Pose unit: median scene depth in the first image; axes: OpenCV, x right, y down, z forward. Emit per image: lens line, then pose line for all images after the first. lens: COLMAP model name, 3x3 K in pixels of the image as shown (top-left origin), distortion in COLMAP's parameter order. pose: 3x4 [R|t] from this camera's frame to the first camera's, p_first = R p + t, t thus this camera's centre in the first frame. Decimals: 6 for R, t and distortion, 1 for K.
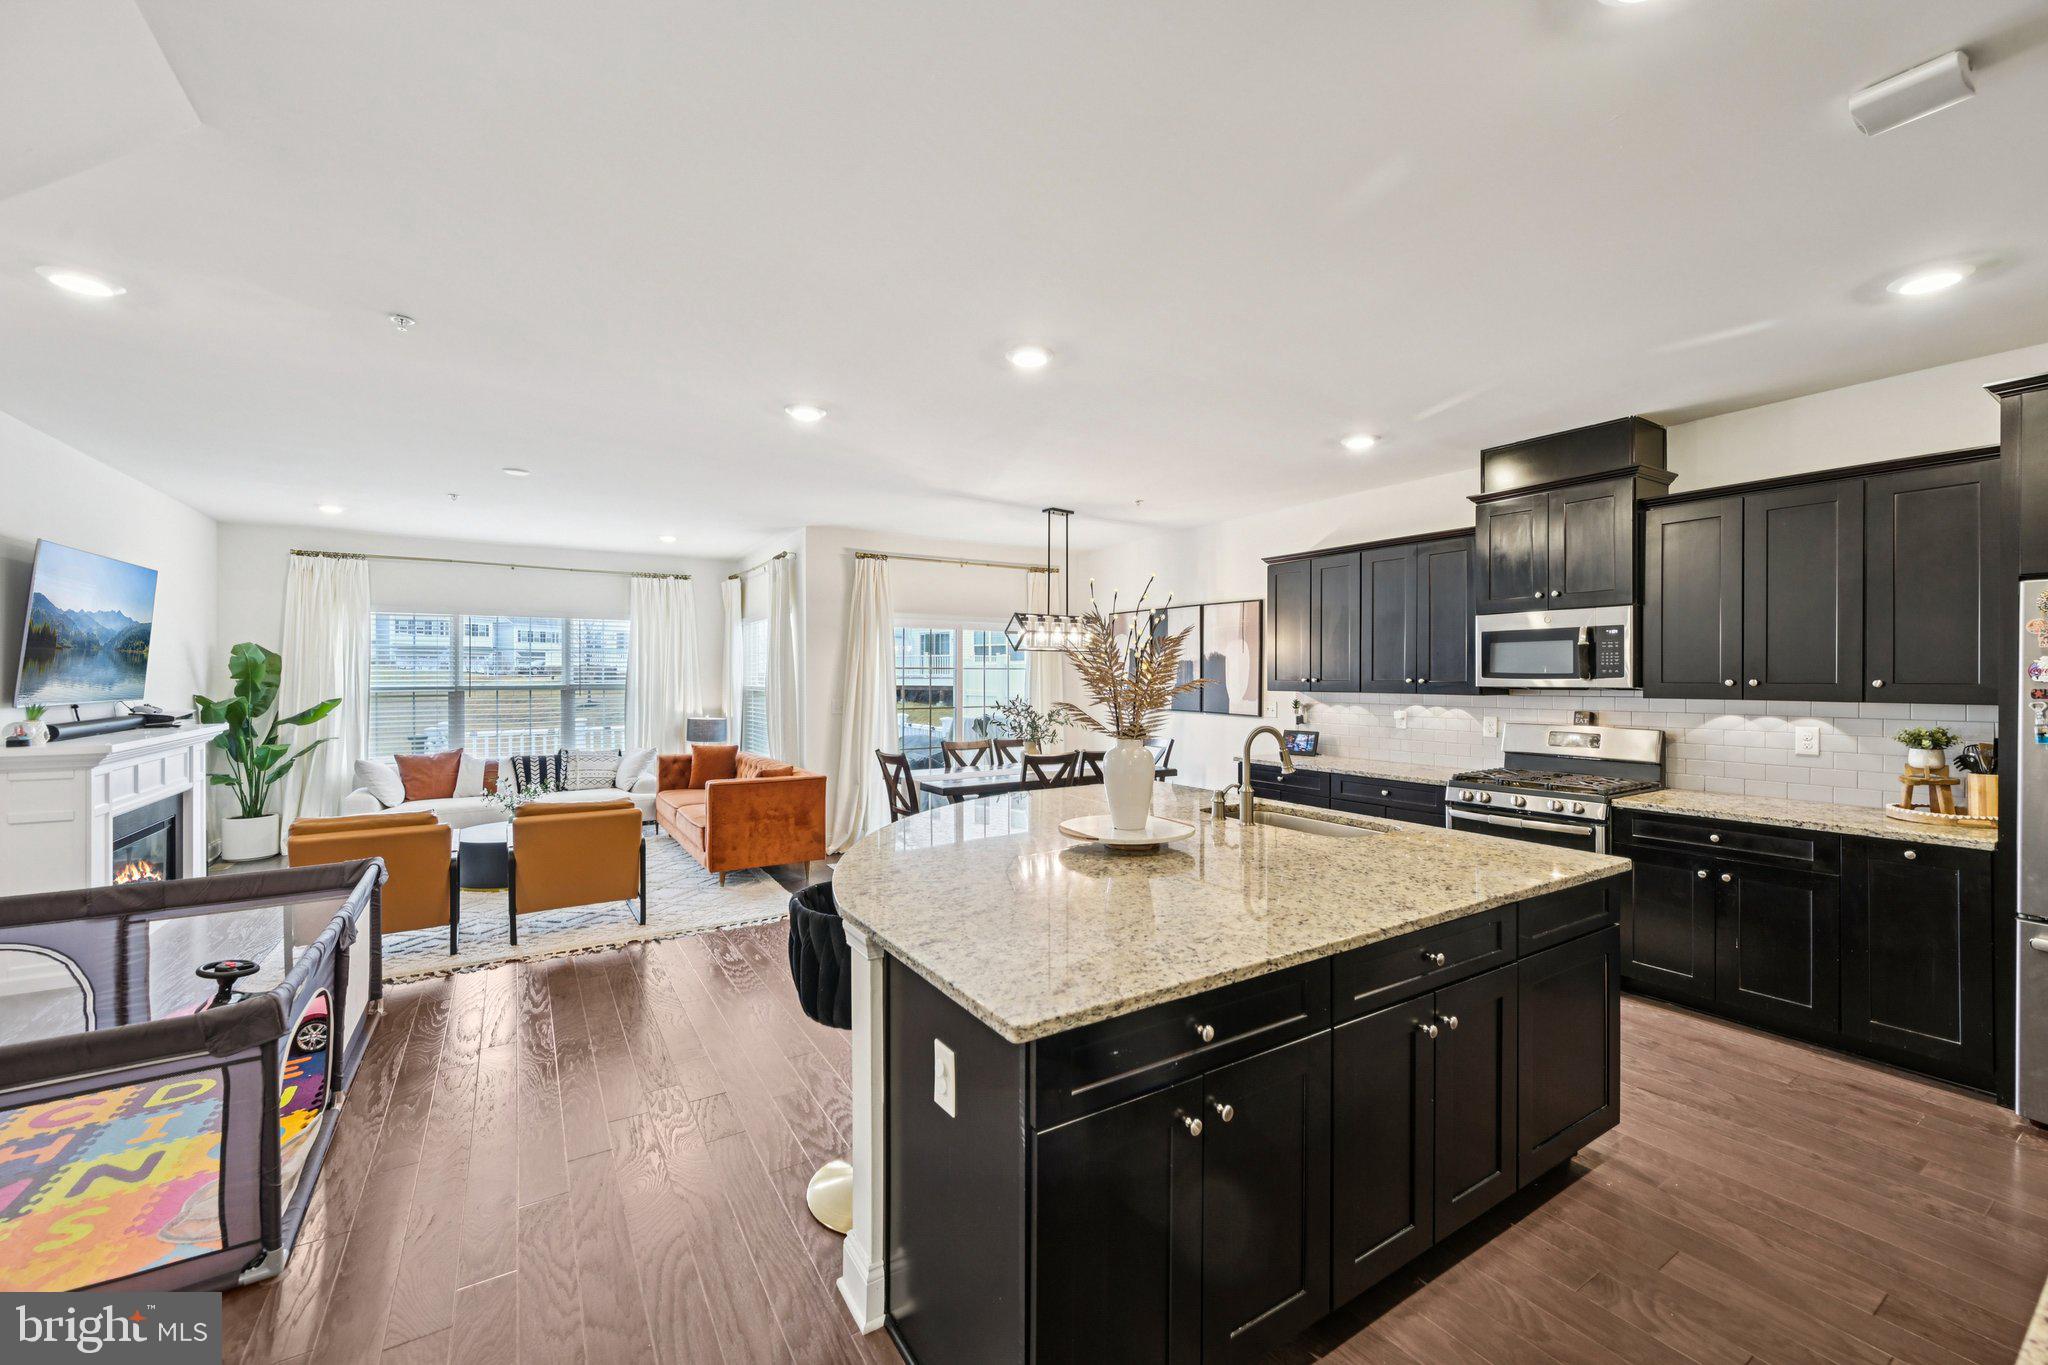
lens RADIAL K [[805.1, 0, 1022.9], [0, 805.1, 679.5], [0, 0, 1]] dist [0.001863, -0.000026]
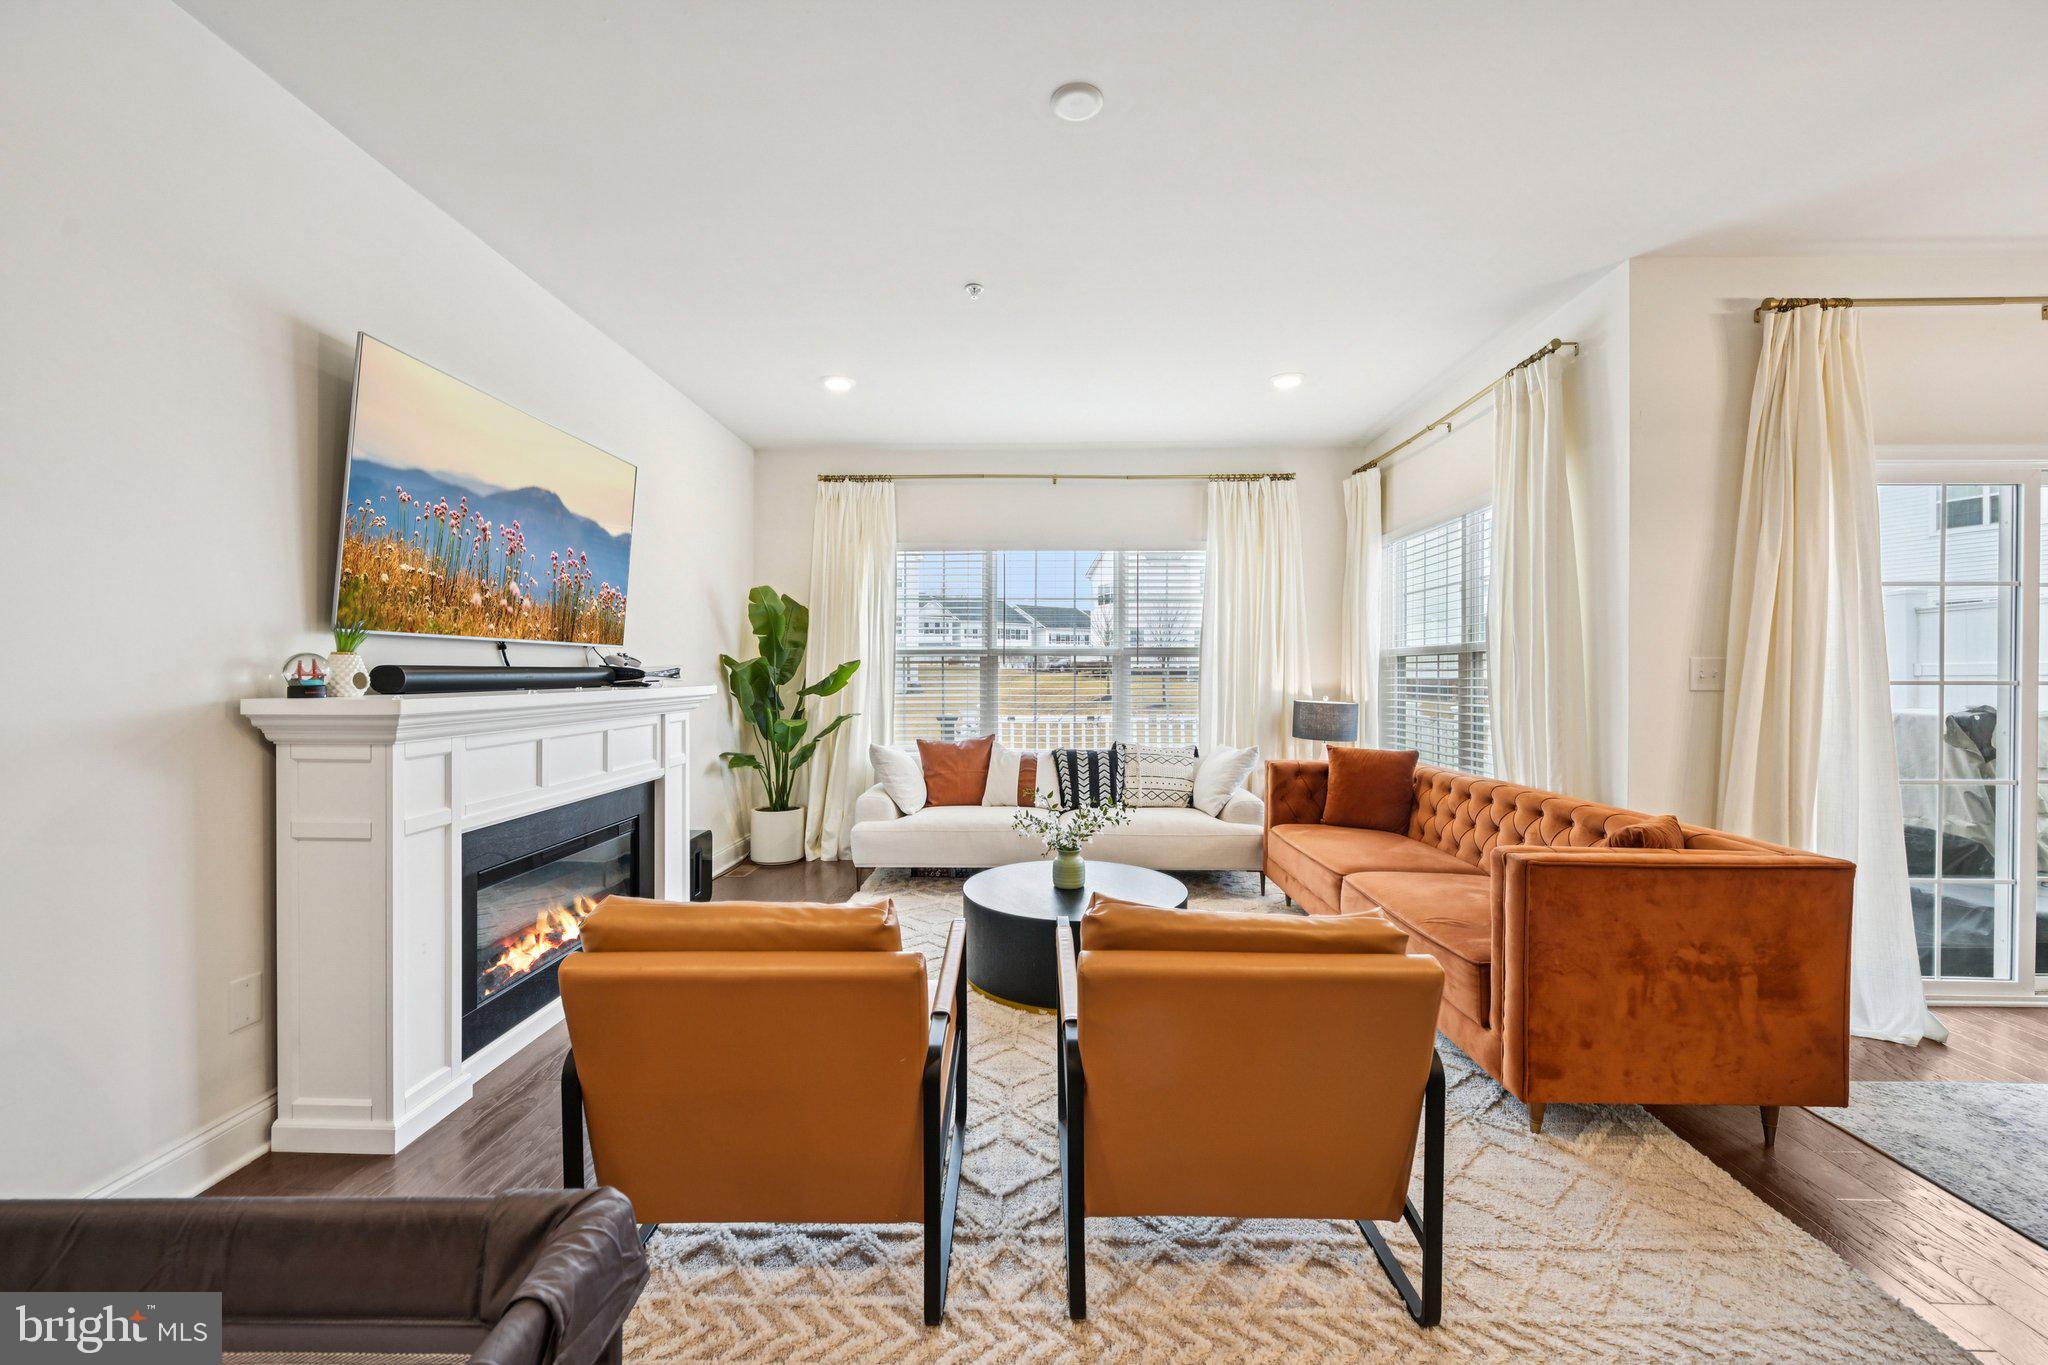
lens RADIAL K [[805.1, 0, 1022.9], [0, 805.1, 679.5], [0, 0, 1]] dist [0.001863, -0.000026]
pose [[0.829910, 0.003765, -0.557884, -0.299457], [-0.003403, 0.999993, 0.001686, 0.038230], [0.557886, 0.000499, 0.829917, 0.456388]]
